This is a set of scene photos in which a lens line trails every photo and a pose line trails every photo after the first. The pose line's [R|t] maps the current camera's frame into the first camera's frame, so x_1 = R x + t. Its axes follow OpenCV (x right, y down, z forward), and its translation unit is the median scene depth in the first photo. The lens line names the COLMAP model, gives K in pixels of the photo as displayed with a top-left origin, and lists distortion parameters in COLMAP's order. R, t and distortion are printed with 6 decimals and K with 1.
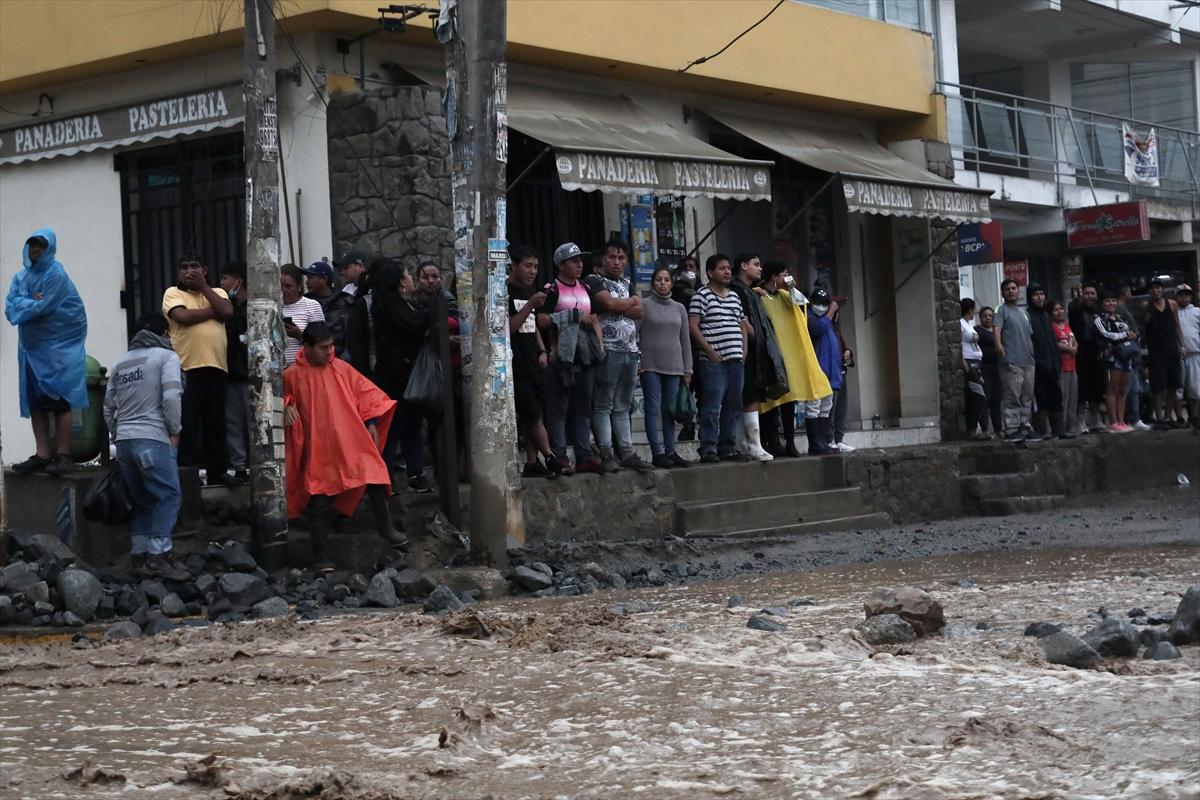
lens RADIAL K [[2296.4, 0, 600.0], [0, 2296.4, 400.0], [0, 0, 1]] dist [0.011852, 0.017381]
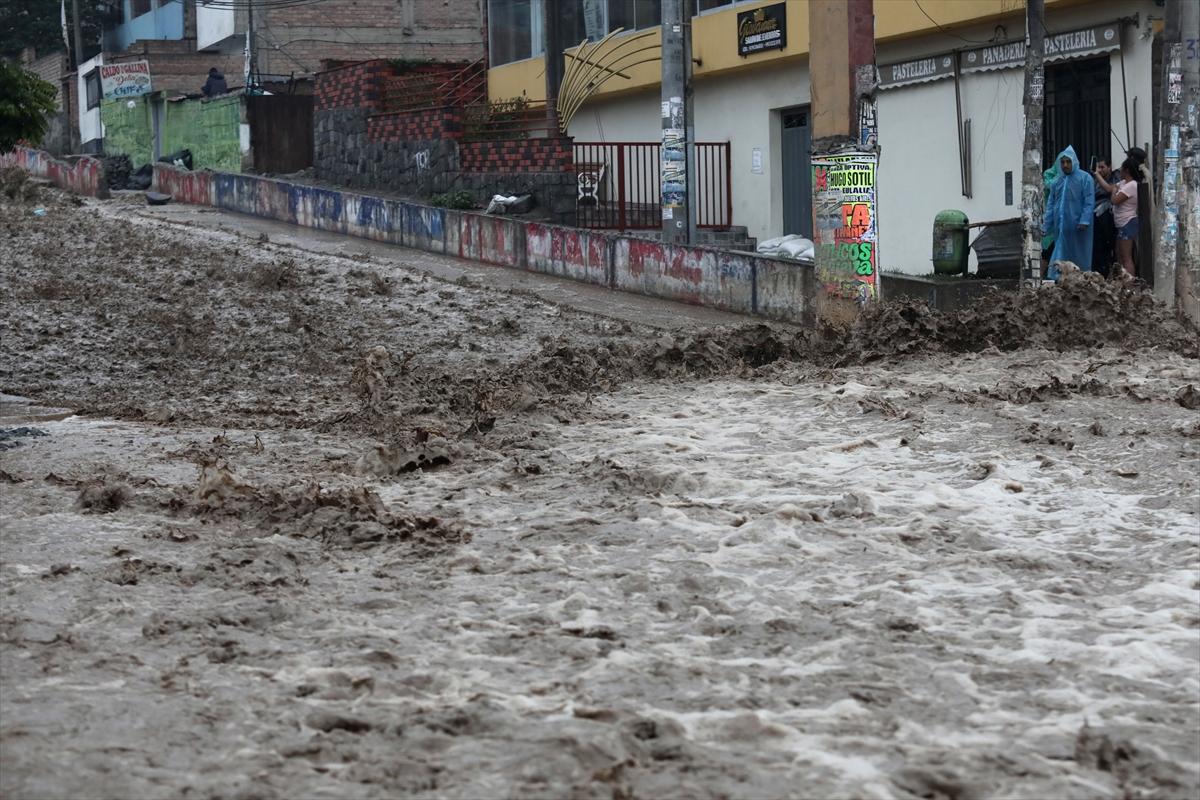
lens RADIAL K [[2423.2, 0, 603.2], [0, 2423.2, 366.3], [0, 0, 1]] dist [0.029120, -0.155944]
pose [[0.862360, 0.054568, -0.503347, 0.370465], [-0.017434, 0.996786, 0.078194, -0.033181], [0.505996, -0.058656, 0.860539, -0.545026]]
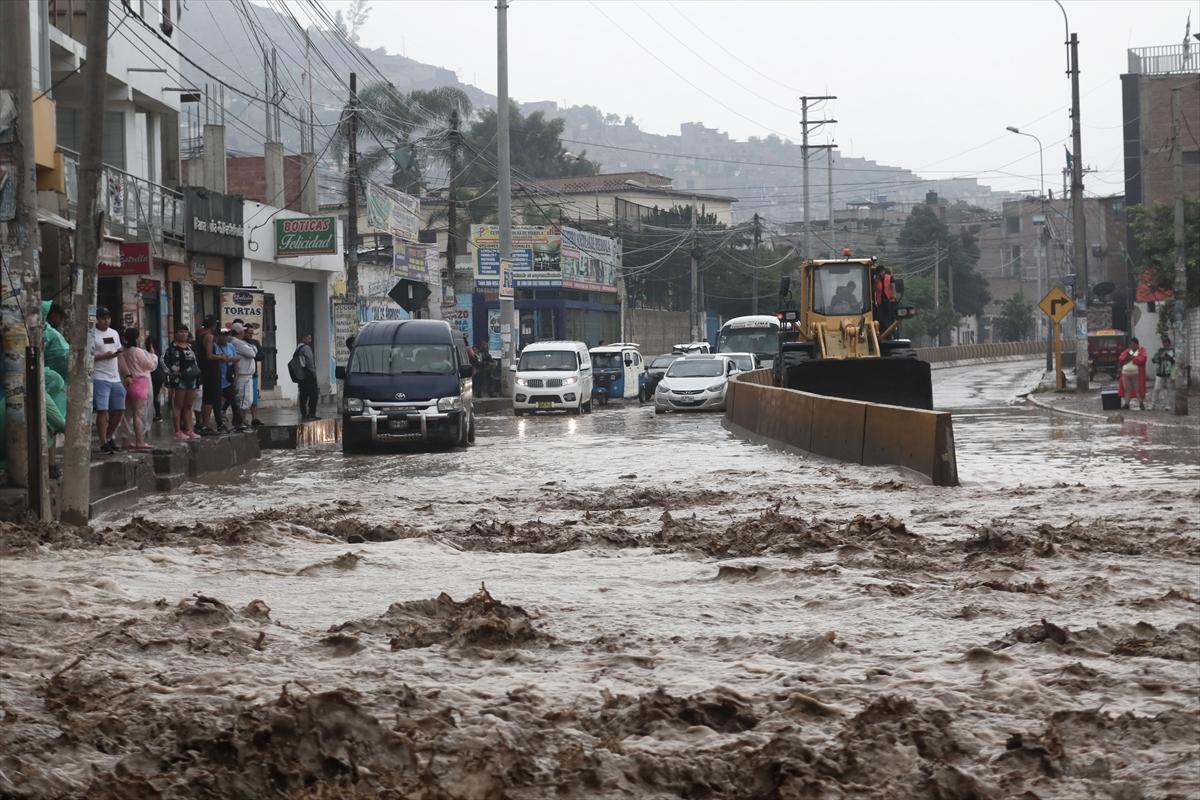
lens RADIAL K [[2384.0, 0, 600.0], [0, 2384.0, 400.0], [0, 0, 1]] dist [-0.013983, 0.200482]
pose [[0.812909, 0.022951, 0.581938, -0.461949], [-0.028260, 0.999601, 0.000053, -0.017928], [-0.581704, -0.016489, 0.813233, -0.224768]]
